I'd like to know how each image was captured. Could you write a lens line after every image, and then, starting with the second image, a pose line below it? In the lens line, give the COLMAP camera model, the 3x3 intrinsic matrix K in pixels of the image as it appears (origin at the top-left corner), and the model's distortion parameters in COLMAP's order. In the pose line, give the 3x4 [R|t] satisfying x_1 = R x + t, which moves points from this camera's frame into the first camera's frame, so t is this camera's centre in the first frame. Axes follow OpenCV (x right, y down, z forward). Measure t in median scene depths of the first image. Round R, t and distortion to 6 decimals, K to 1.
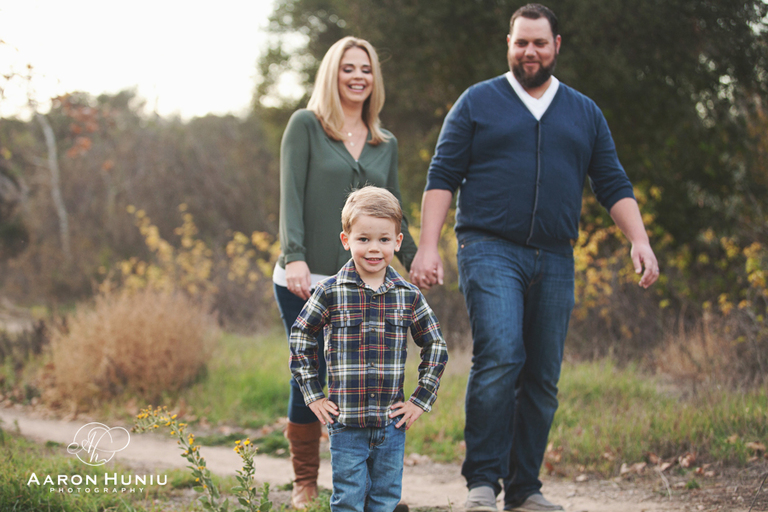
lens RADIAL K [[1744.1, 0, 384.0], [0, 1744.1, 256.0], [0, 0, 1]] dist [-0.252413, 0.144536]
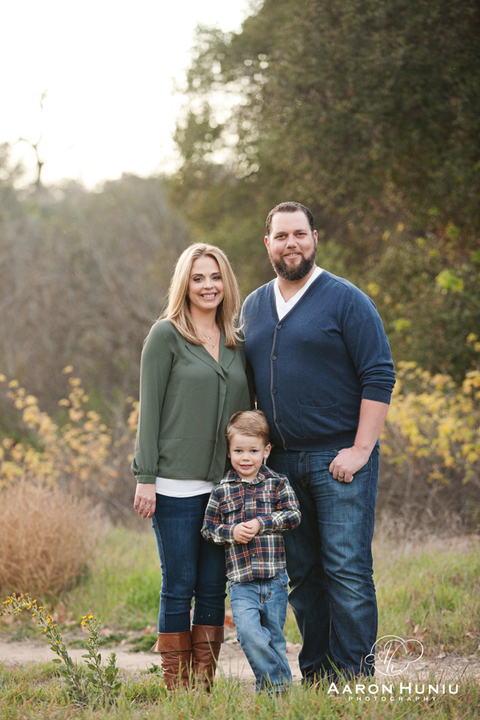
lens RADIAL K [[2820.5, 0, 240.0], [0, 2820.5, 360.0], [0, 0, 1]] dist [0.400033, -0.539656]
pose [[0.996860, -0.047443, -0.063403, 0.076024], [0.046636, 0.998812, -0.014157, -0.020156], [0.063999, 0.011156, 0.997888, -0.473819]]
